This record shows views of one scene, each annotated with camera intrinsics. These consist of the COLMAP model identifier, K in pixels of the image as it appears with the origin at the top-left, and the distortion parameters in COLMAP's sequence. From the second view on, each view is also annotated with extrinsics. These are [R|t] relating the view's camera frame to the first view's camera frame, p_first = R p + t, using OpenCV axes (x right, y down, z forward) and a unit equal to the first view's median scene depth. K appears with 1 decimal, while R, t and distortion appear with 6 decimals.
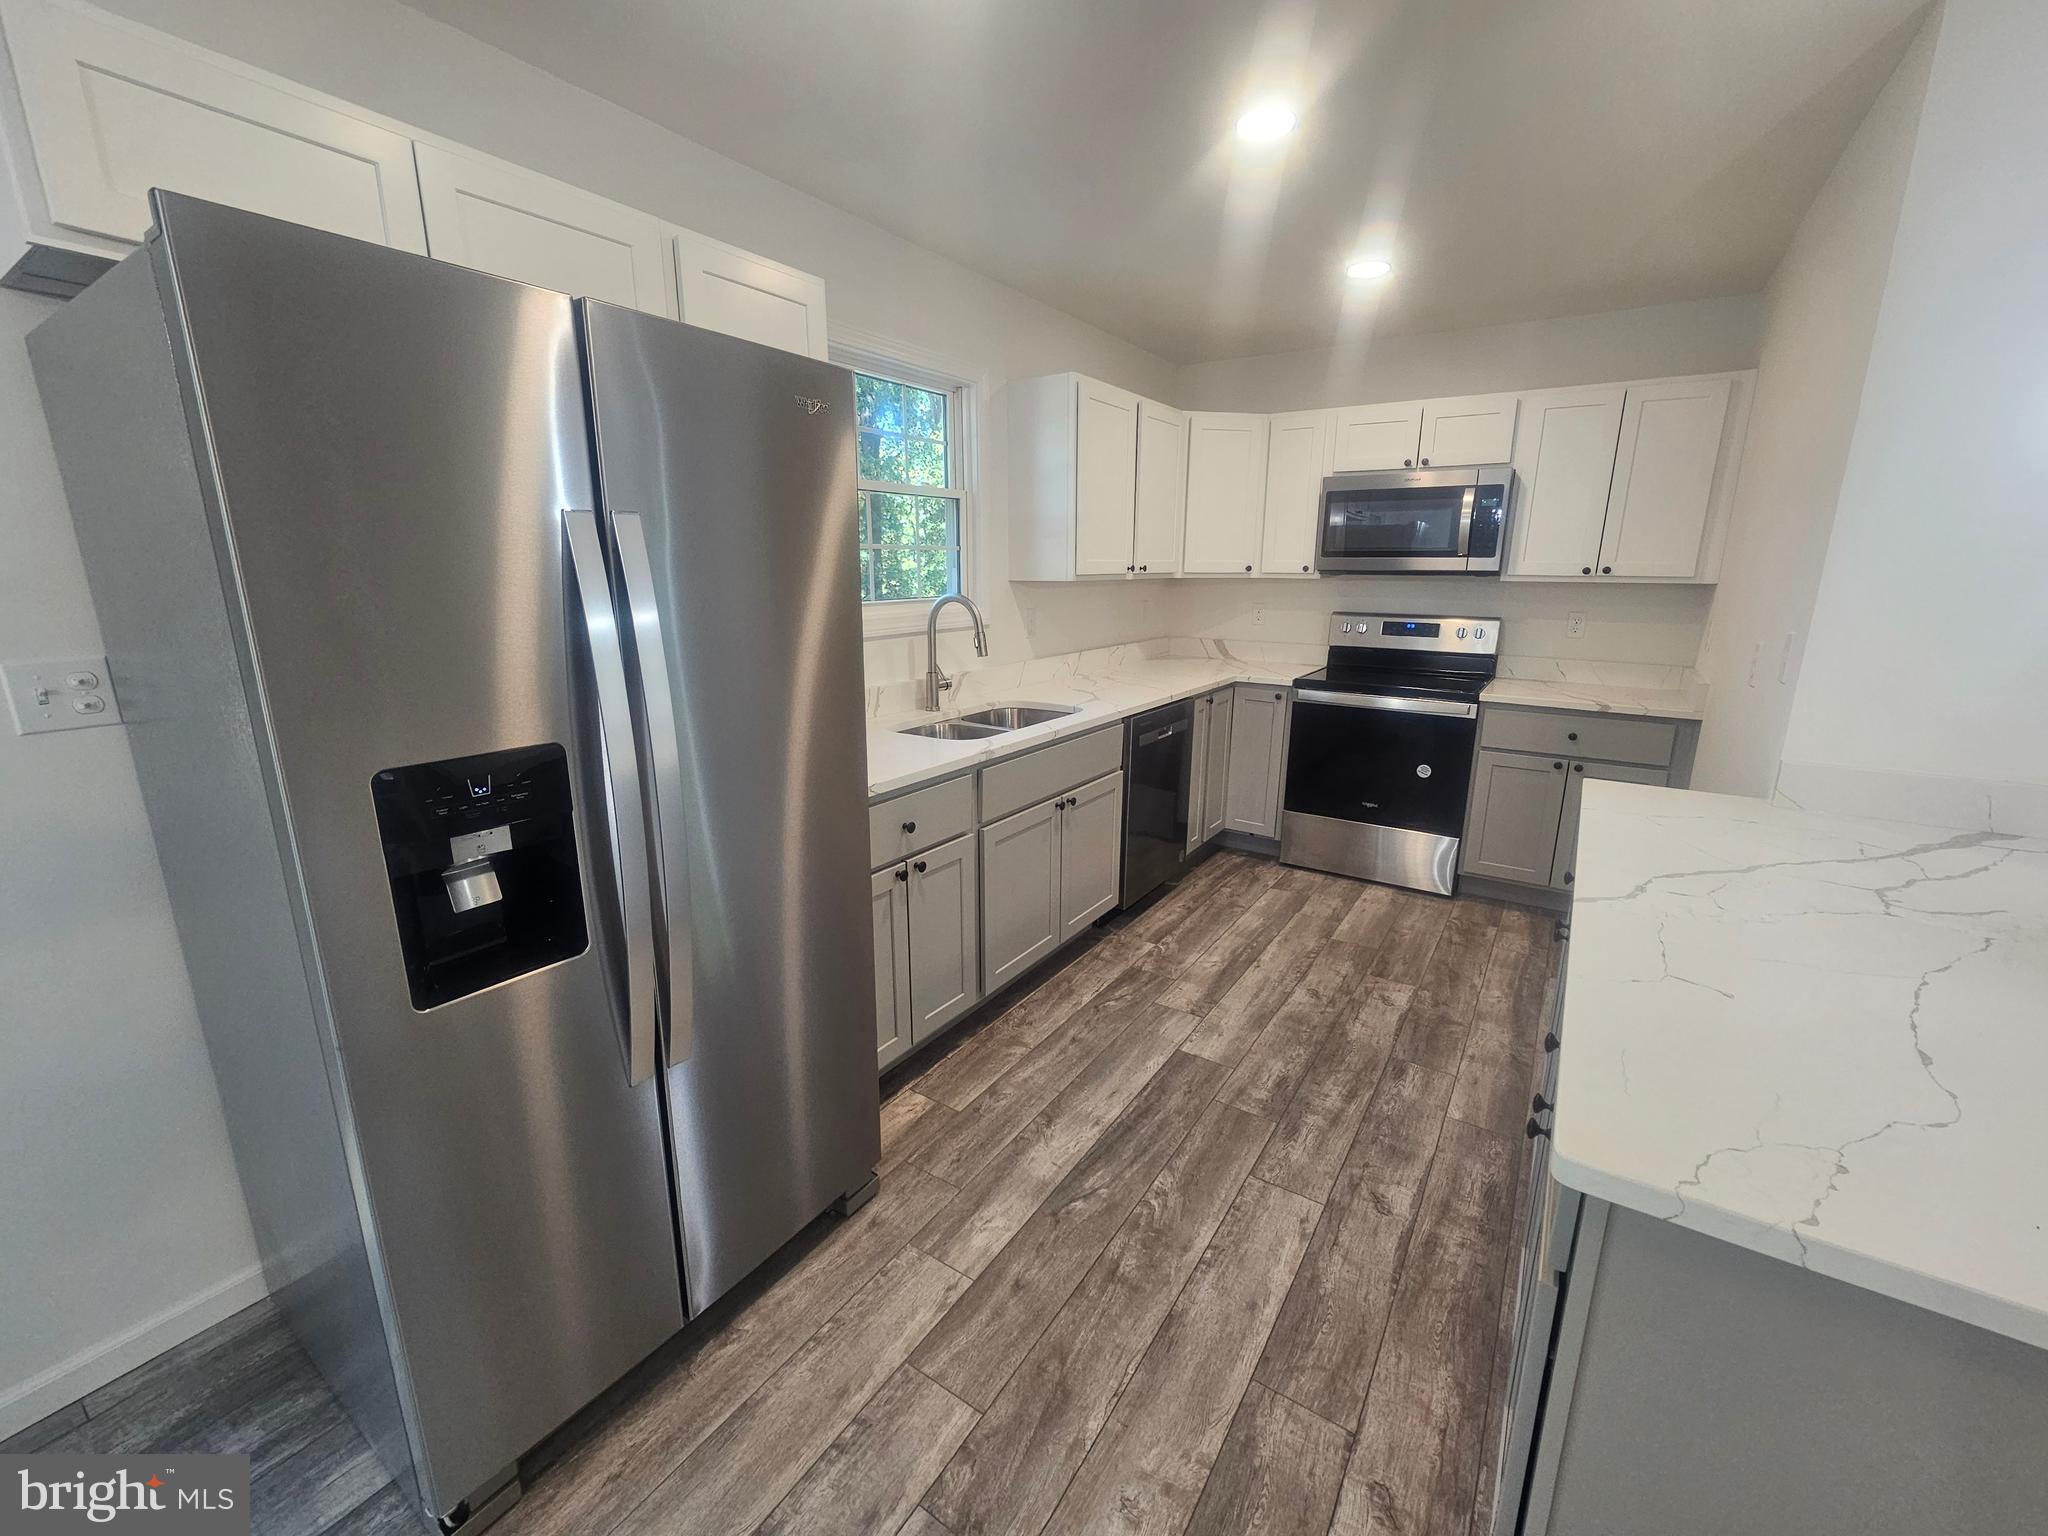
lens RADIAL K [[837.8, 0, 1033.4], [0, 837.8, 771.6], [0, 0, 1]] dist [-0.003598, 0.000042]
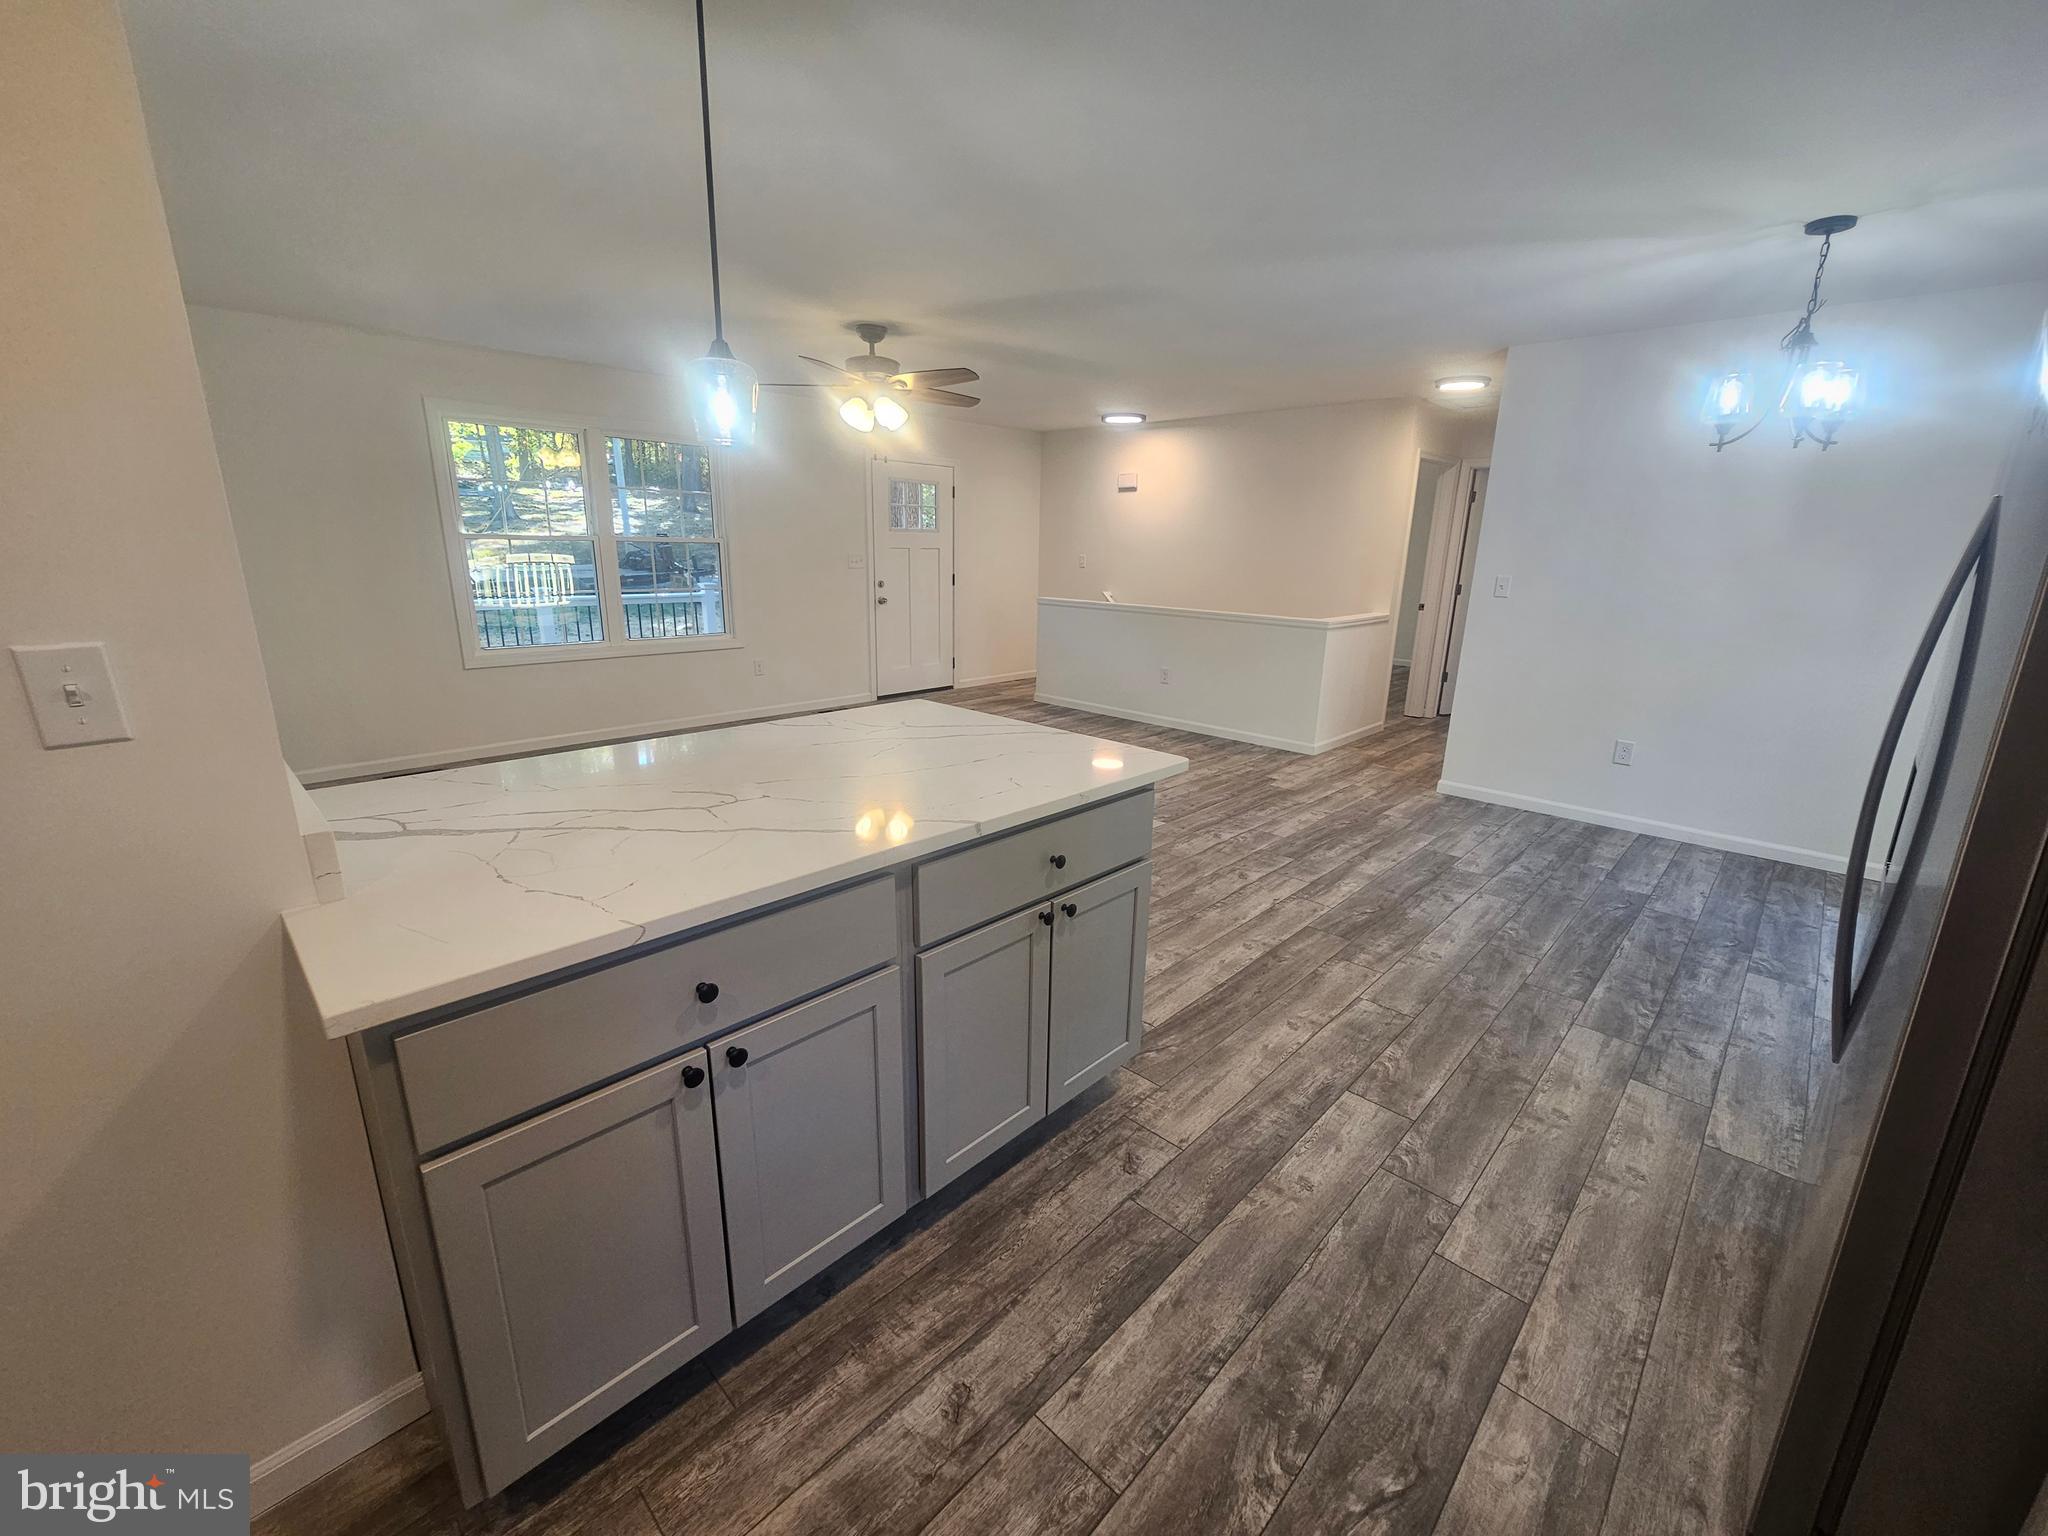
lens RADIAL K [[837.8, 0, 1025.3], [0, 837.8, 759.6], [0, 0, 1]] dist [-0.003598, 0.000042]
pose [[-0.982123, -0.067221, 0.175830, 0.274890], [0.024204, 0.881218, 0.472091, -0.341988], [-0.186679, 0.467907, -0.863837, 1.410621]]
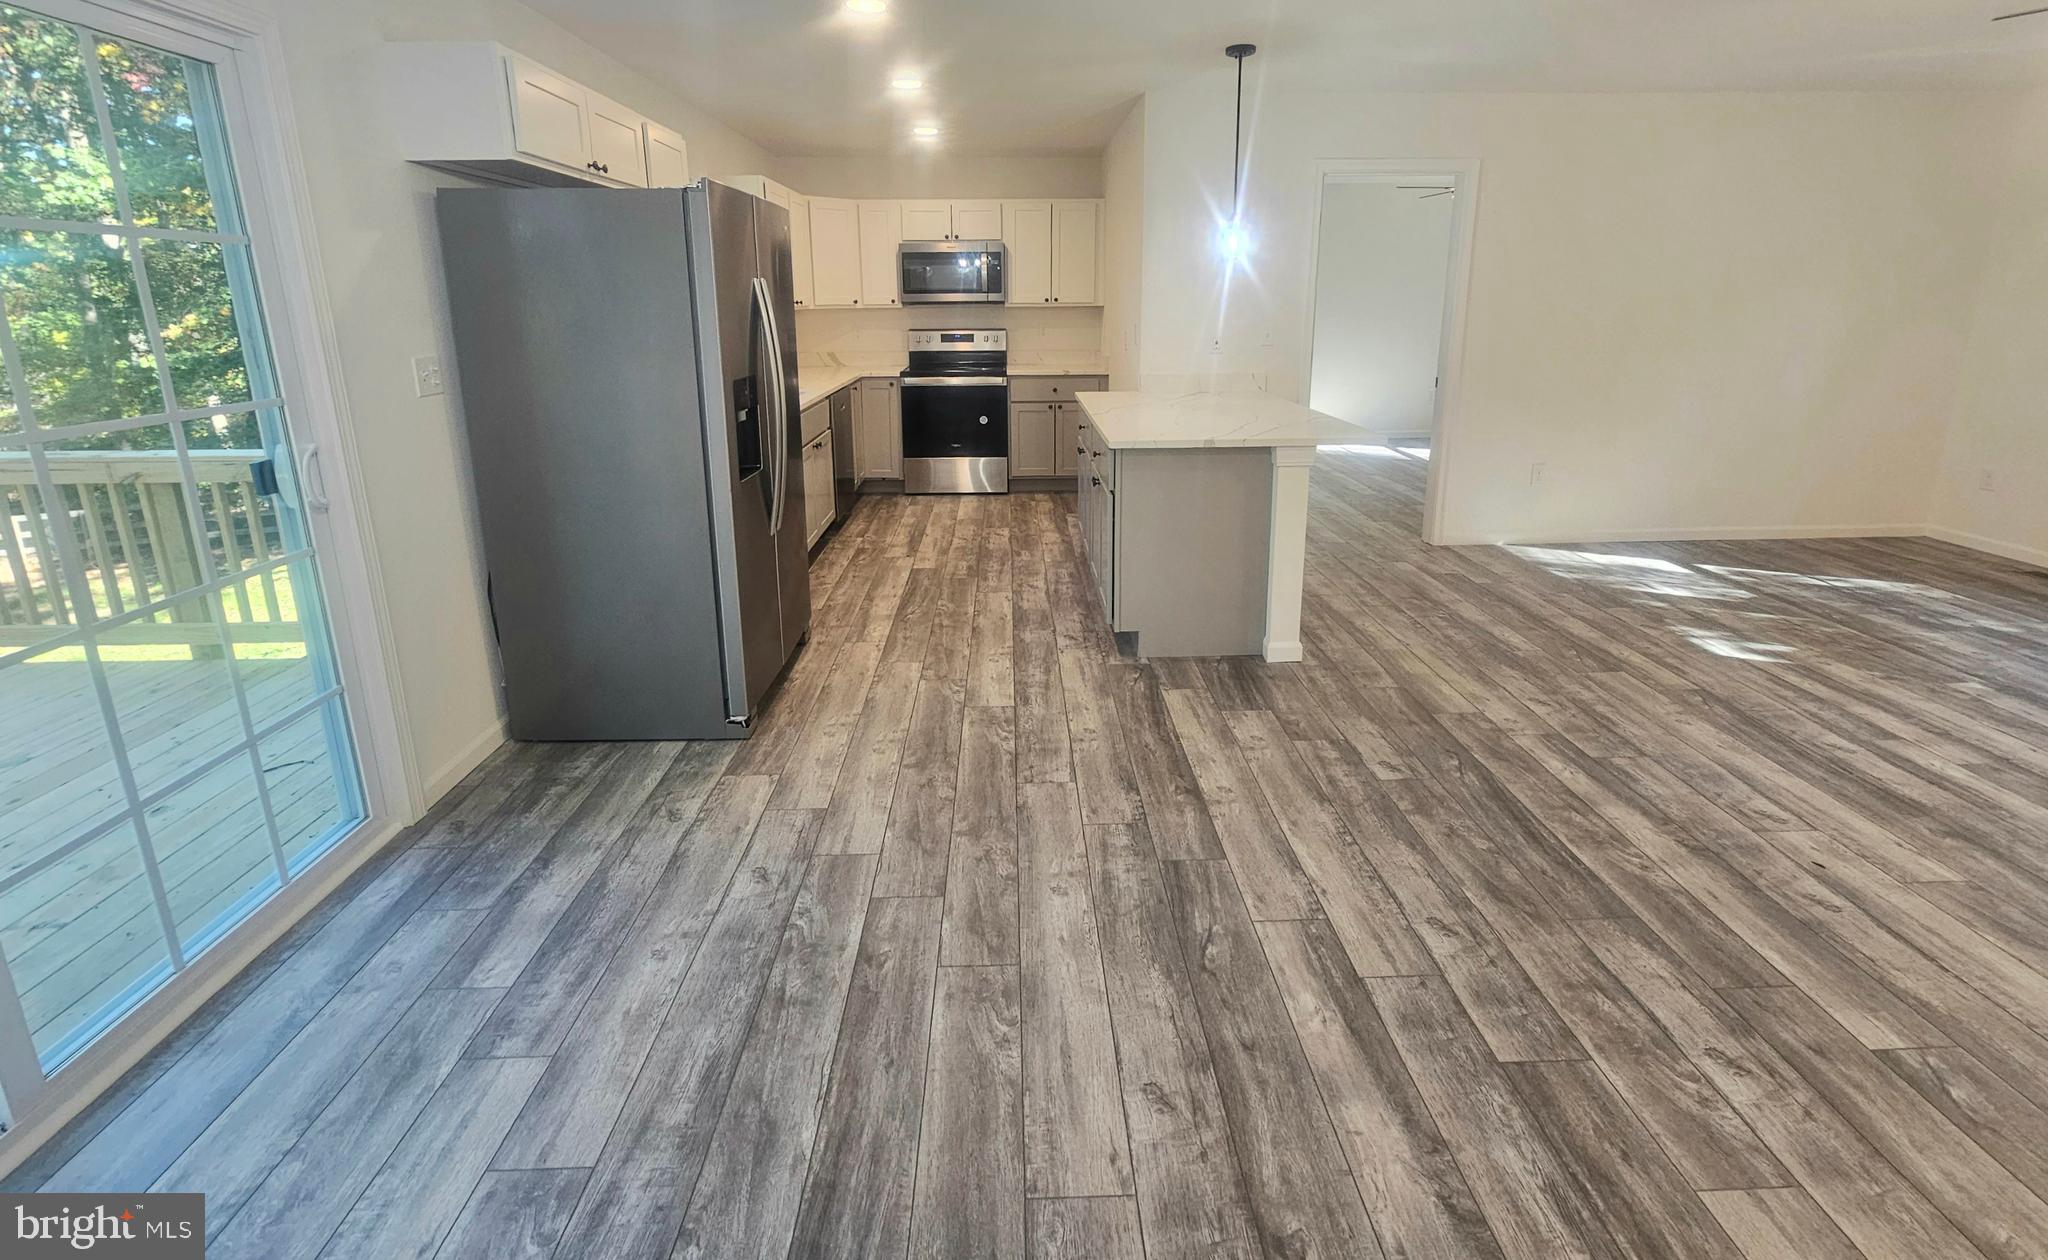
lens RADIAL K [[852.2, 0, 1043.3], [0, 852.2, 502.1], [0, 0, 1]] dist [-0.002136, 0.000359]
pose [[0.812169, -0.145241, 0.565055, -0.828391], [0.150241, 0.987919, 0.037987, 0.223779], [-0.563746, 0.054042, 0.824178, -0.909880]]
